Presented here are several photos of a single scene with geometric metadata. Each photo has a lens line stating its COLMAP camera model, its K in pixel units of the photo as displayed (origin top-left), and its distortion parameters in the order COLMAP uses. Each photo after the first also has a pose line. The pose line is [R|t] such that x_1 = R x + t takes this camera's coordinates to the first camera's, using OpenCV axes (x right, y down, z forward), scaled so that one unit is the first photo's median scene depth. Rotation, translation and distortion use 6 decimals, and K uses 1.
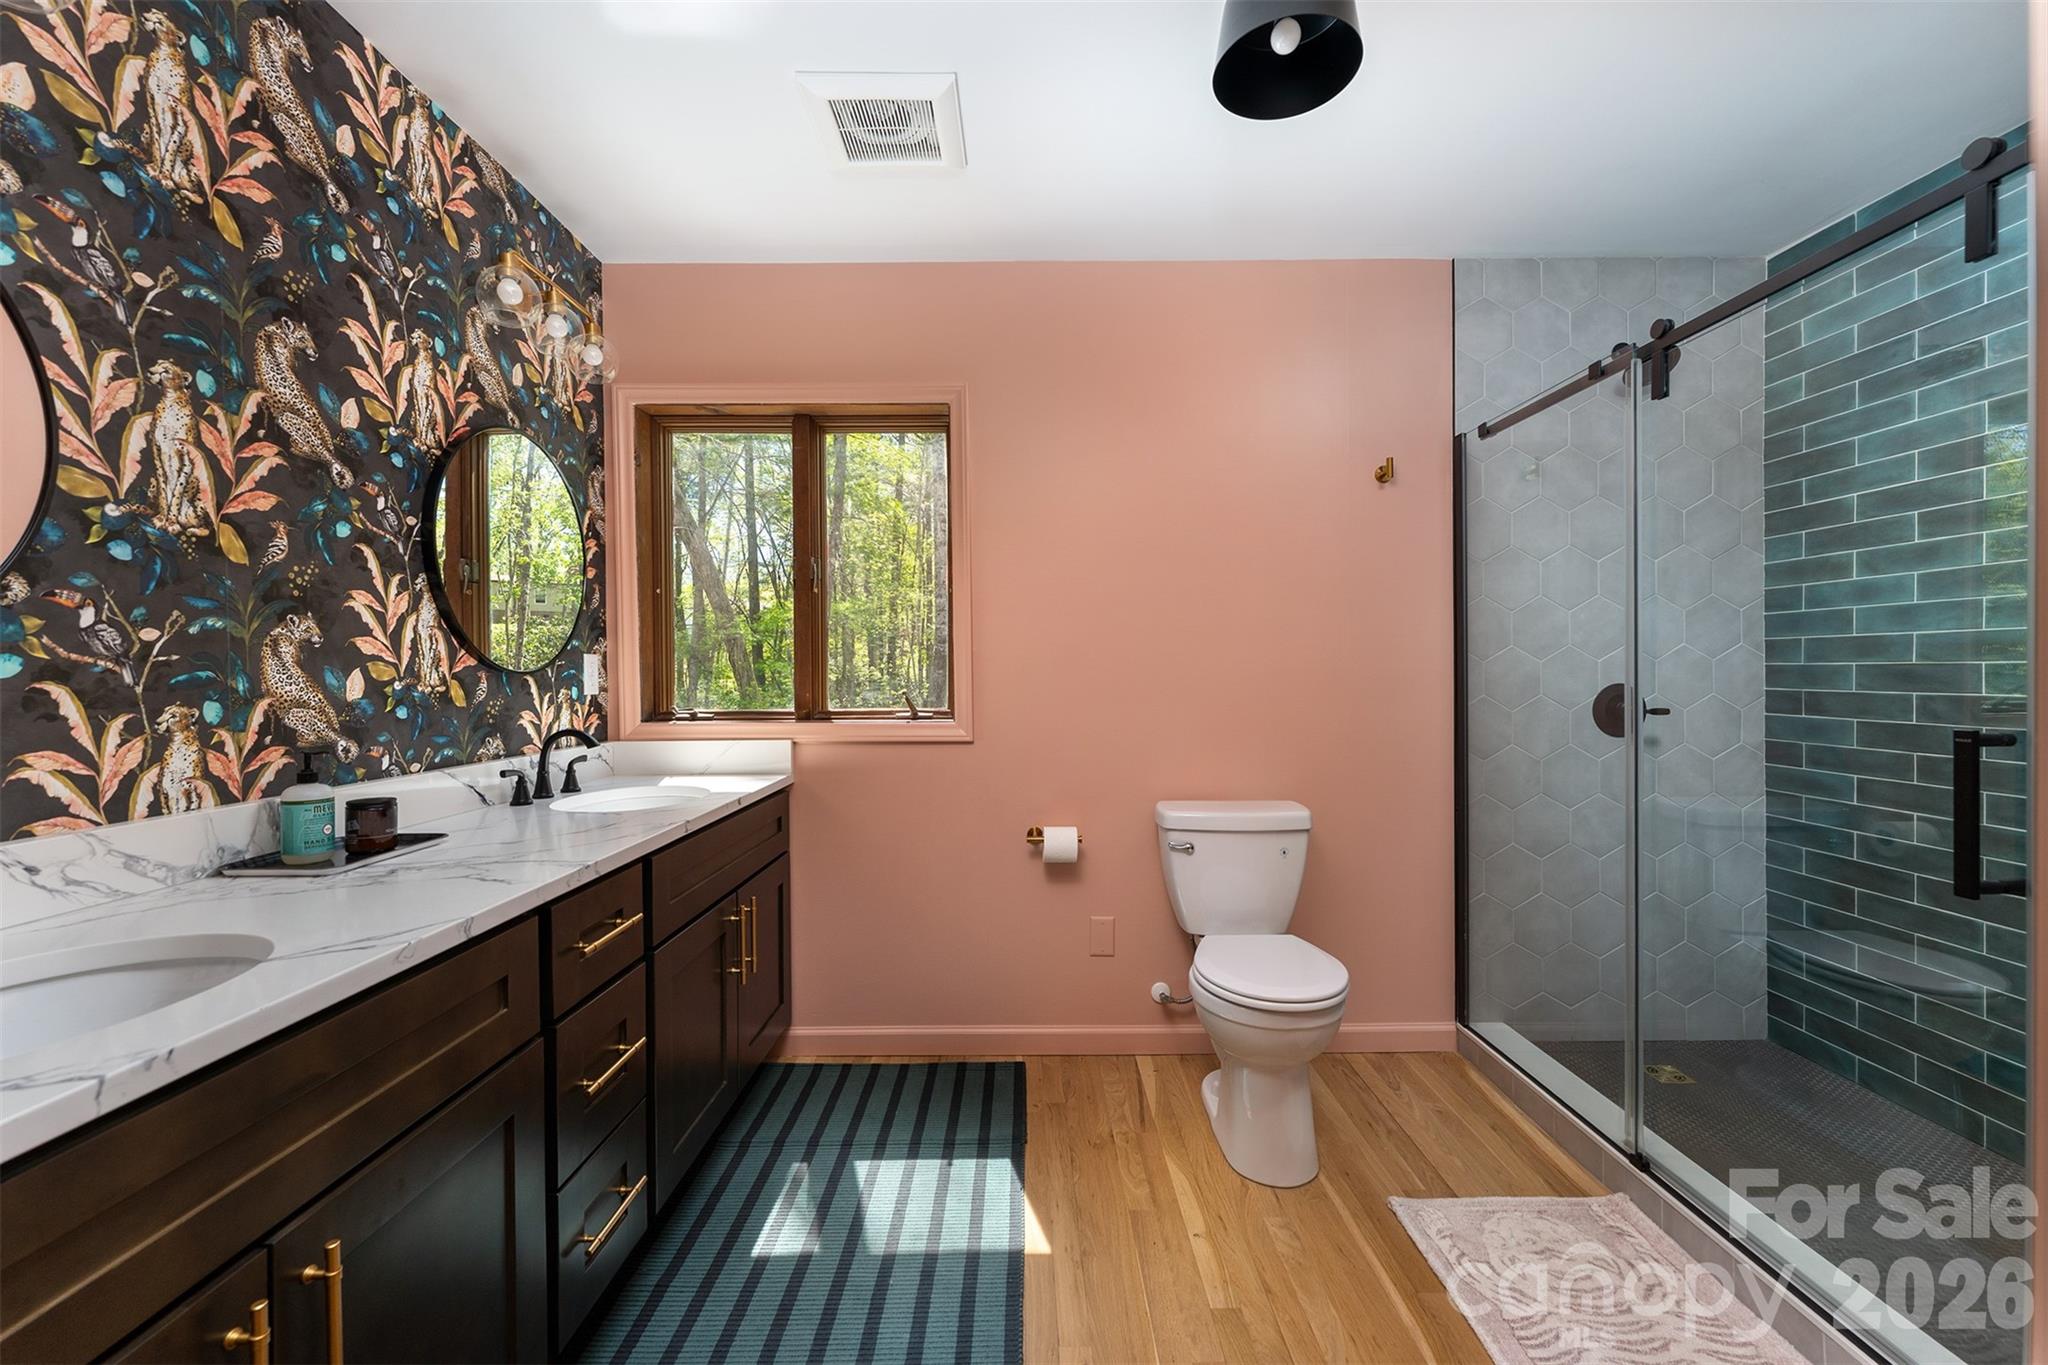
lens RADIAL K [[830.9, 0, 1013.5], [0, 830.9, 676.0], [0, 0, 1]] dist [0.001848, -0.000064]
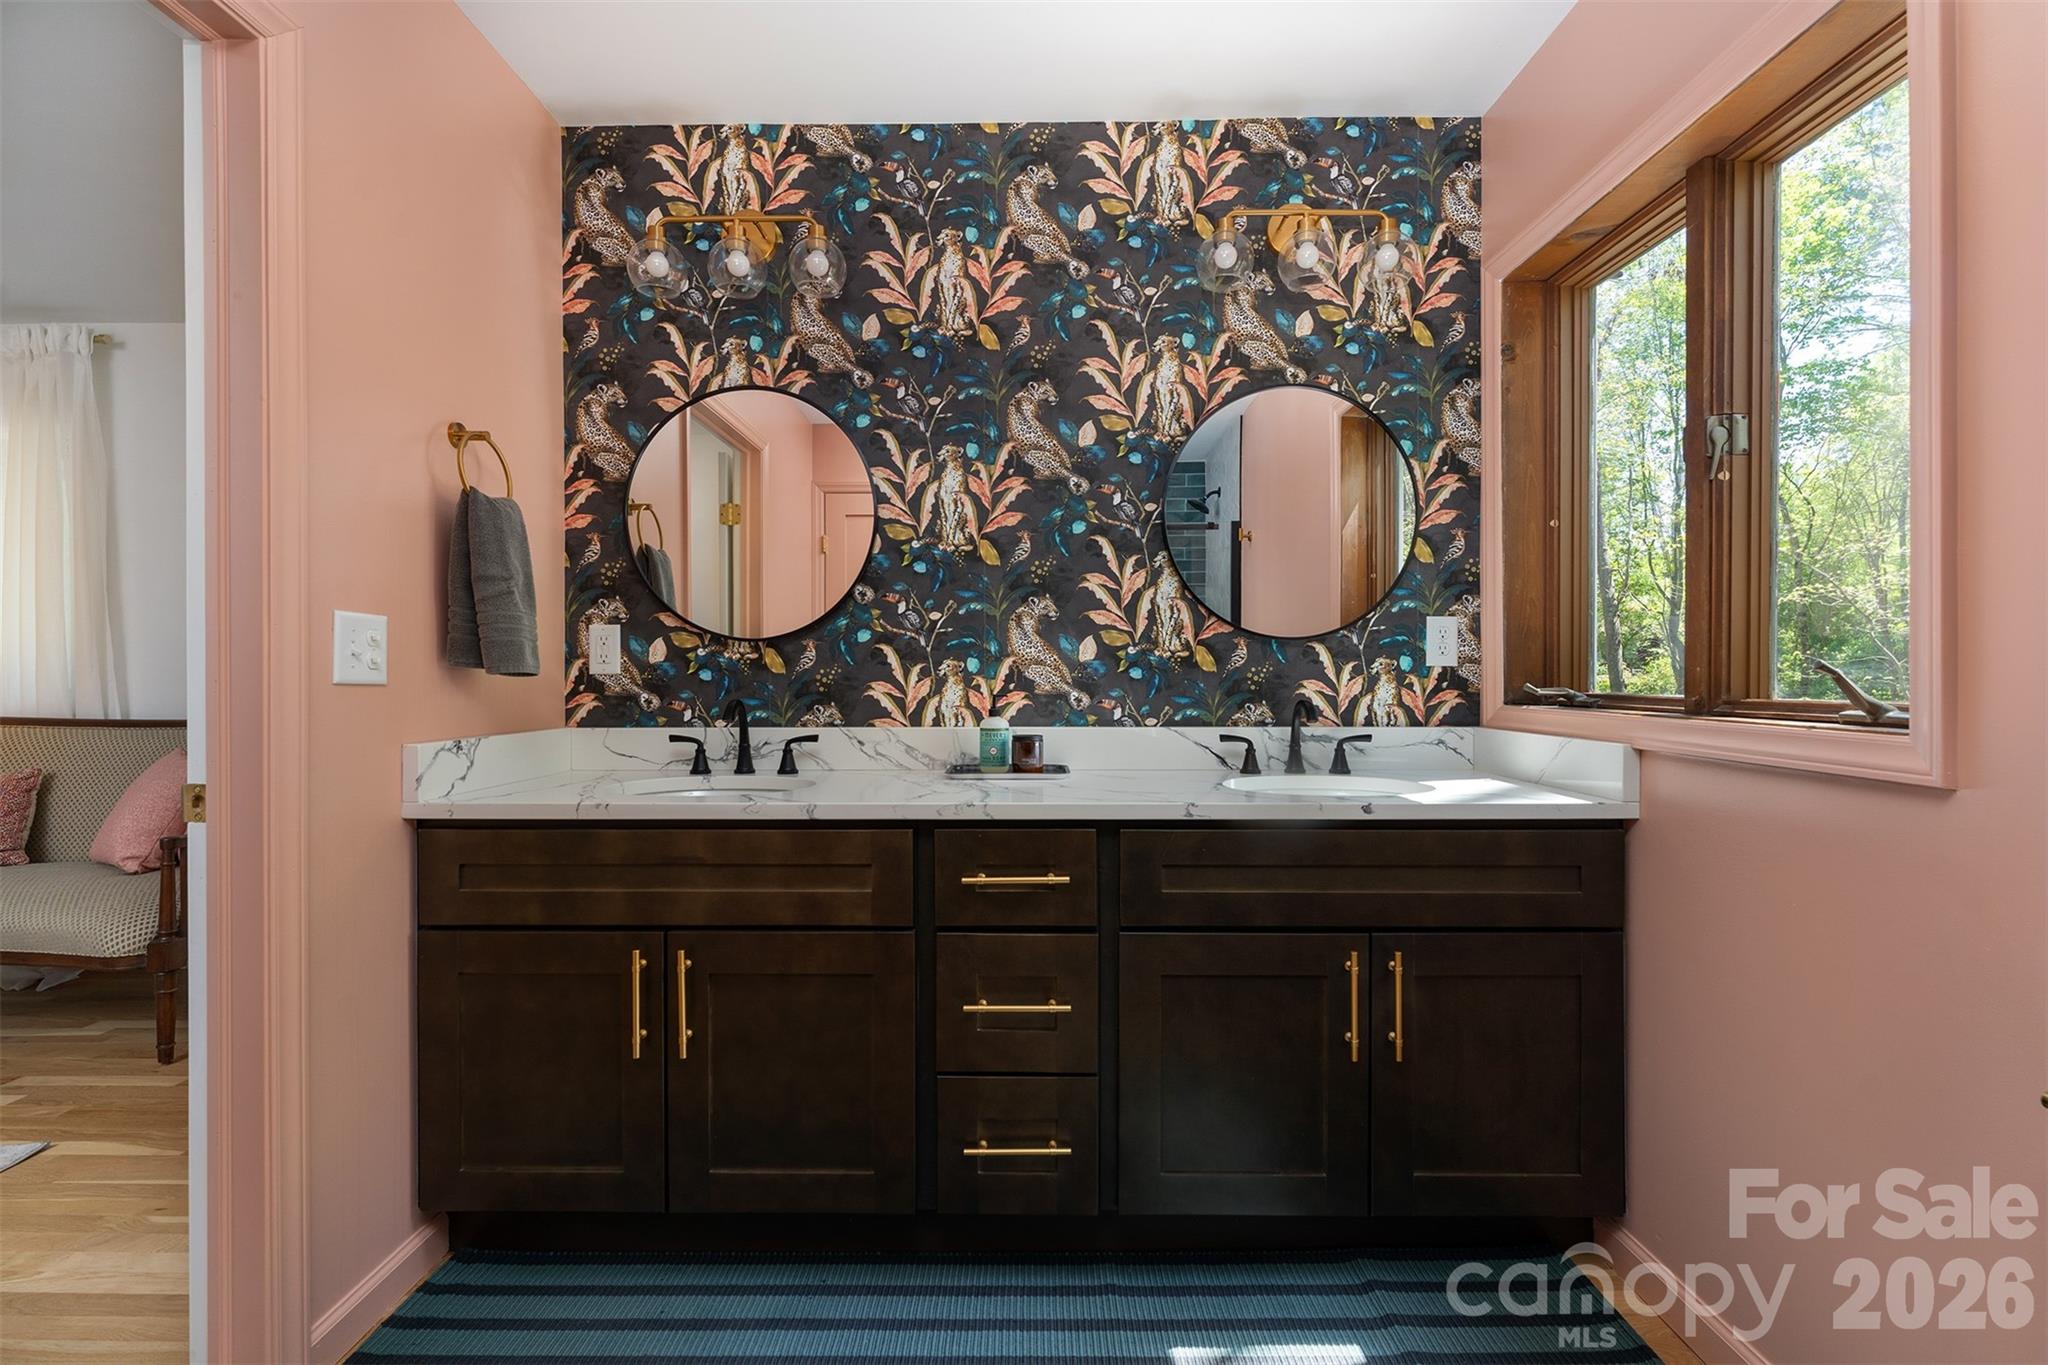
lens RADIAL K [[880.2, 0, 1013.5], [0, 880.2, 682.6], [0, 0, 1]] dist [0.000299, 0.000146]
pose [[0.002820, 0.015740, -0.999872, 0.554532], [-0.005196, 0.999863, 0.015726, 0.042384], [0.999983, 0.005151, 0.002901, 0.903918]]
